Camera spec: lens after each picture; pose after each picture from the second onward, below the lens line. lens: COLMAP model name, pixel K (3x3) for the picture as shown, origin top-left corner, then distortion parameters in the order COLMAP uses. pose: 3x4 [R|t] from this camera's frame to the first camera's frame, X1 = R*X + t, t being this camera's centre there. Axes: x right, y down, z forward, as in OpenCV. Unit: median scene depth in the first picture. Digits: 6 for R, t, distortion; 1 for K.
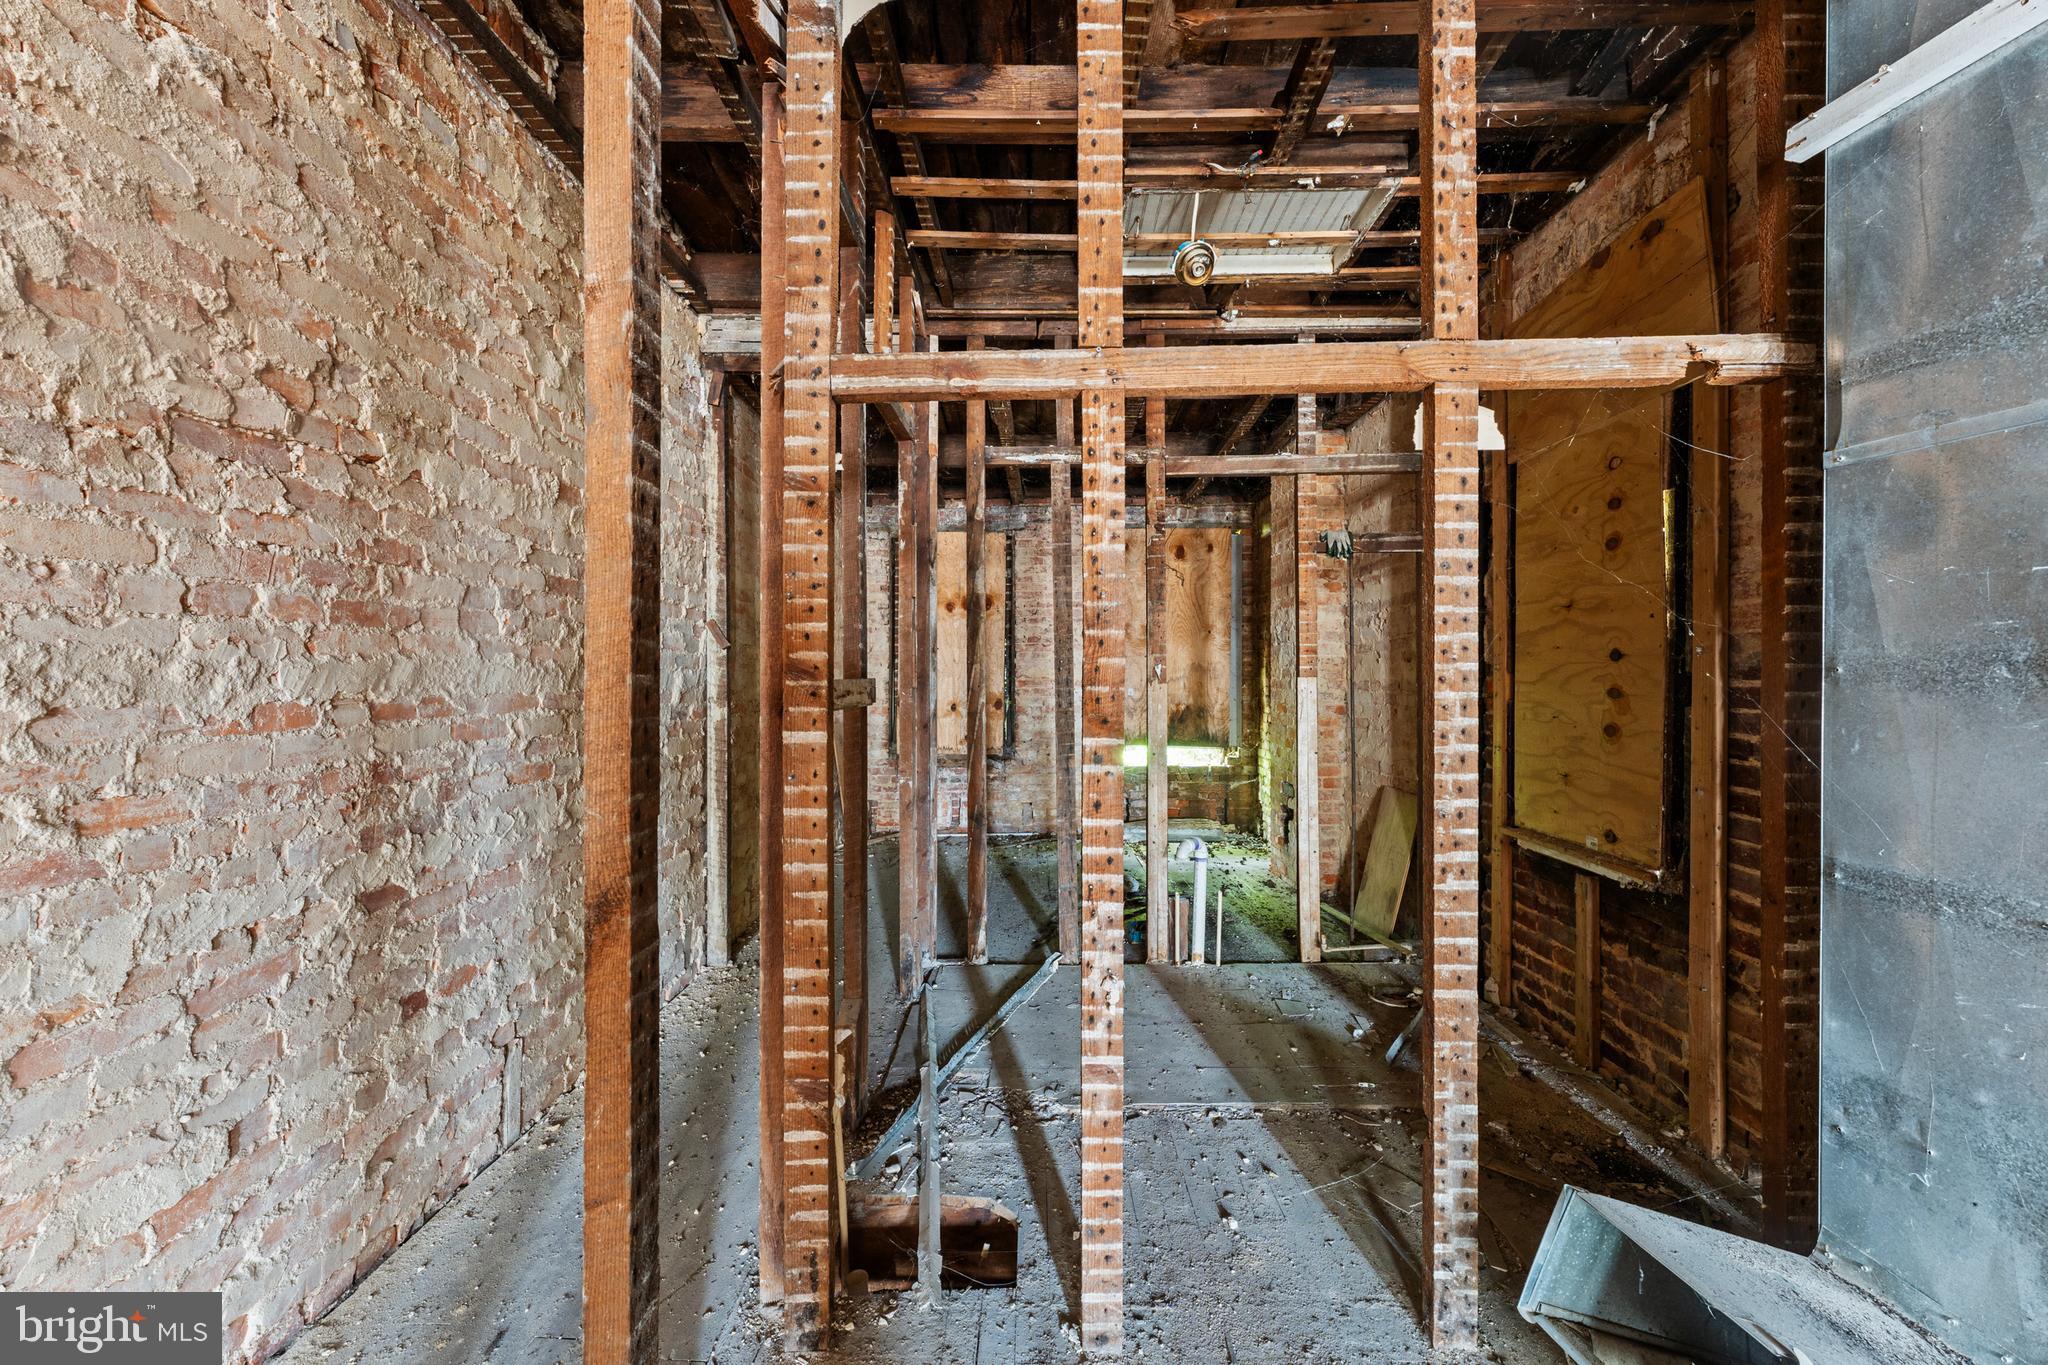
lens RADIAL K [[831.4, 0, 1035.6], [0, 831.4, 680.4], [0, 0, 1]] dist [0.001775, -0.000016]
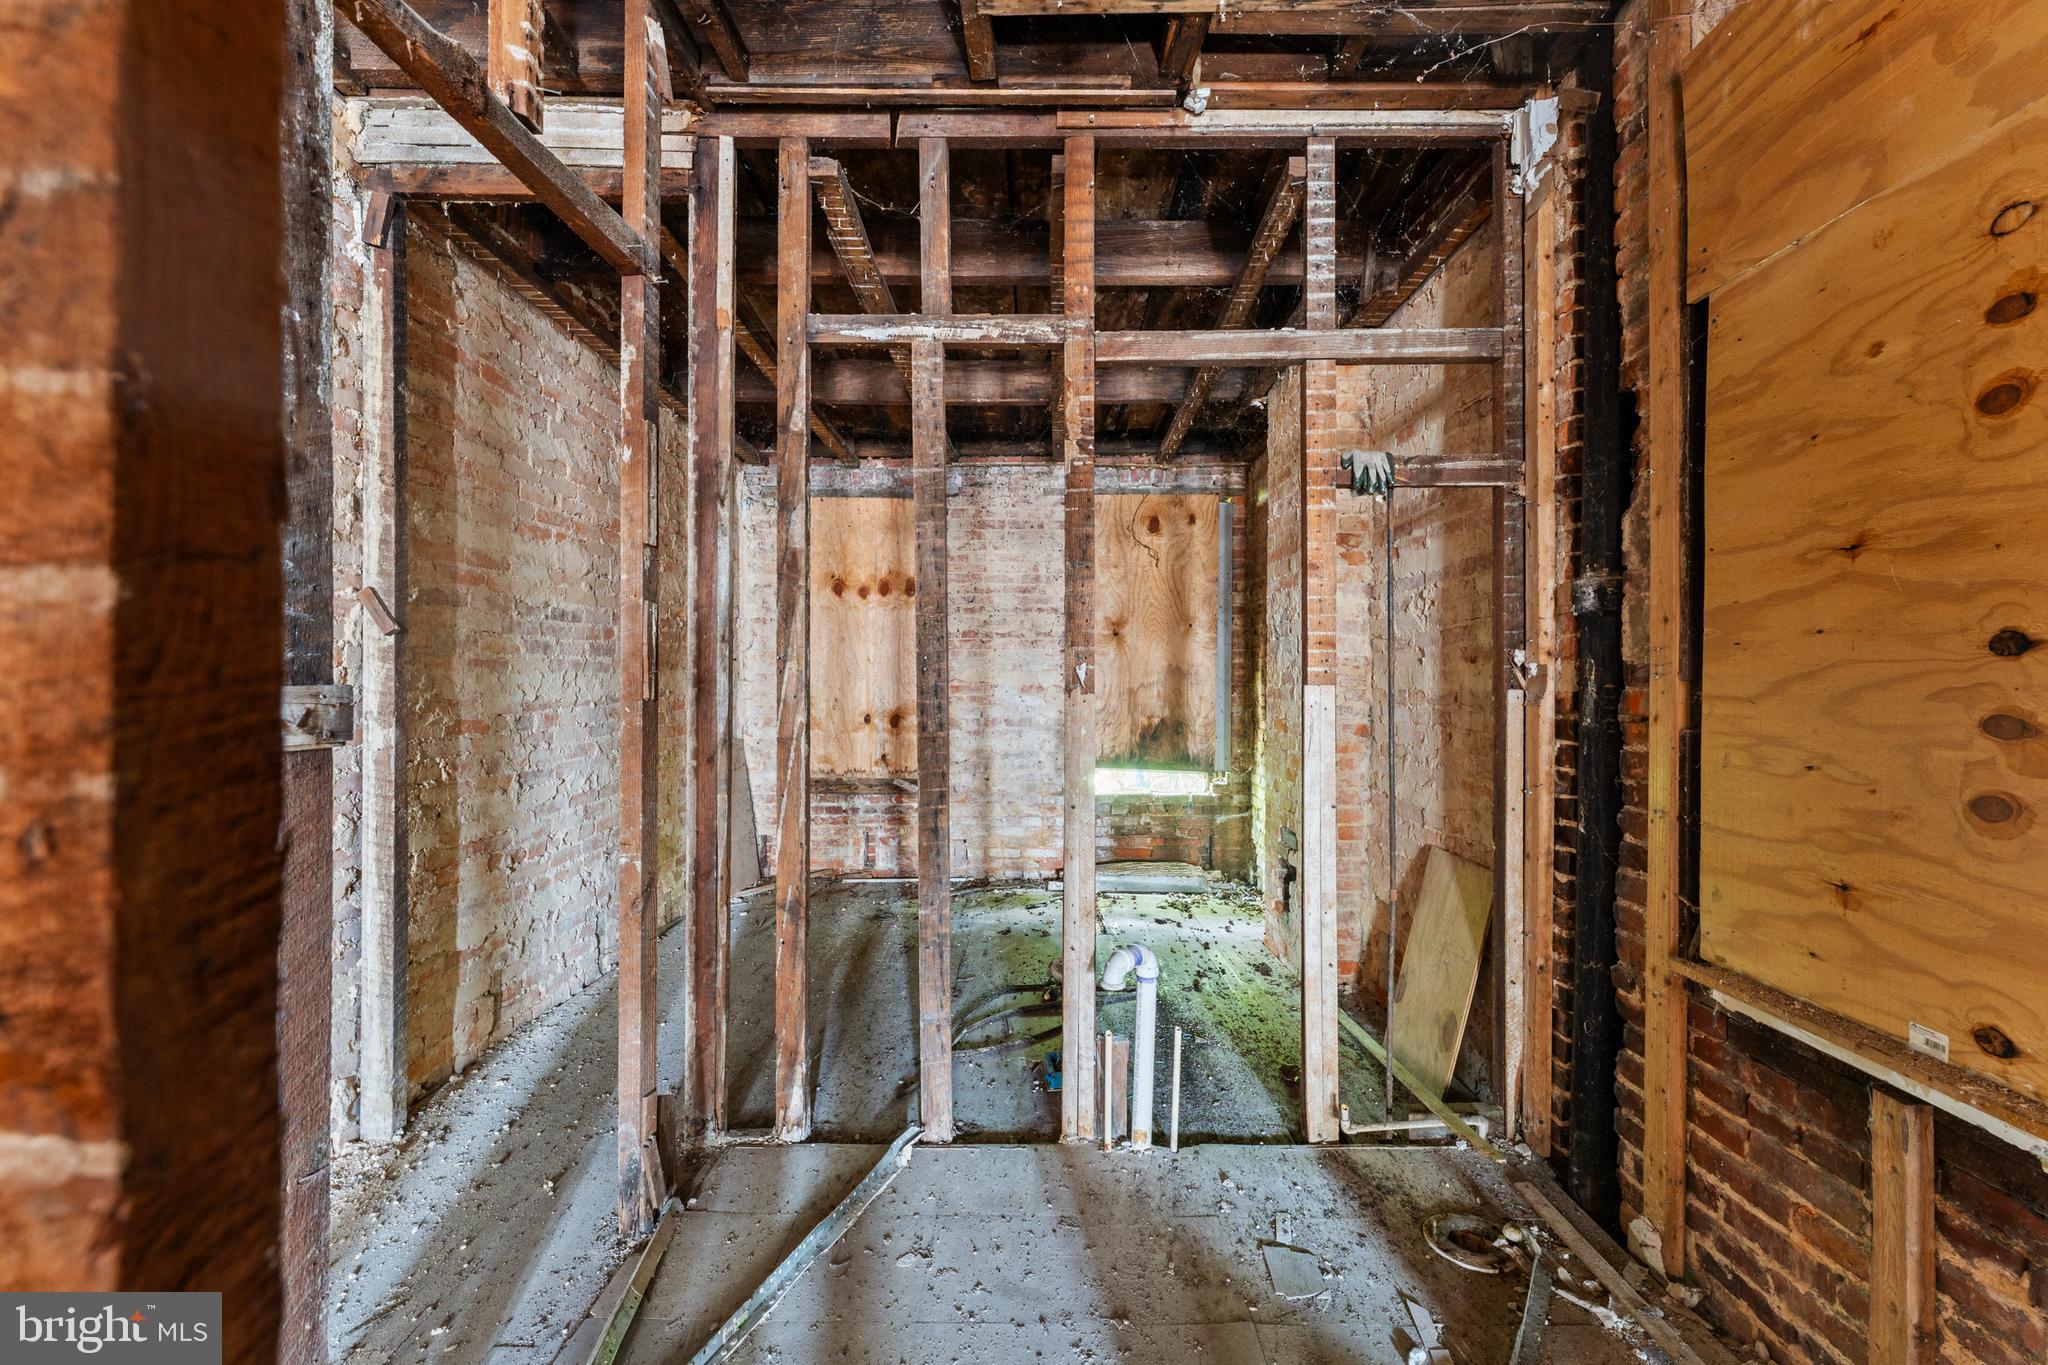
lens RADIAL K [[844.7, 0, 1030.5], [0, 844.7, 680.6], [0, 0, 1]] dist [0.000762, -0.000141]
pose [[0.999974, 0.005918, -0.004054, 0.162309], [-0.005934, 0.999974, -0.003991, -0.004940], [0.004031, 0.004015, 0.999984, 0.528841]]
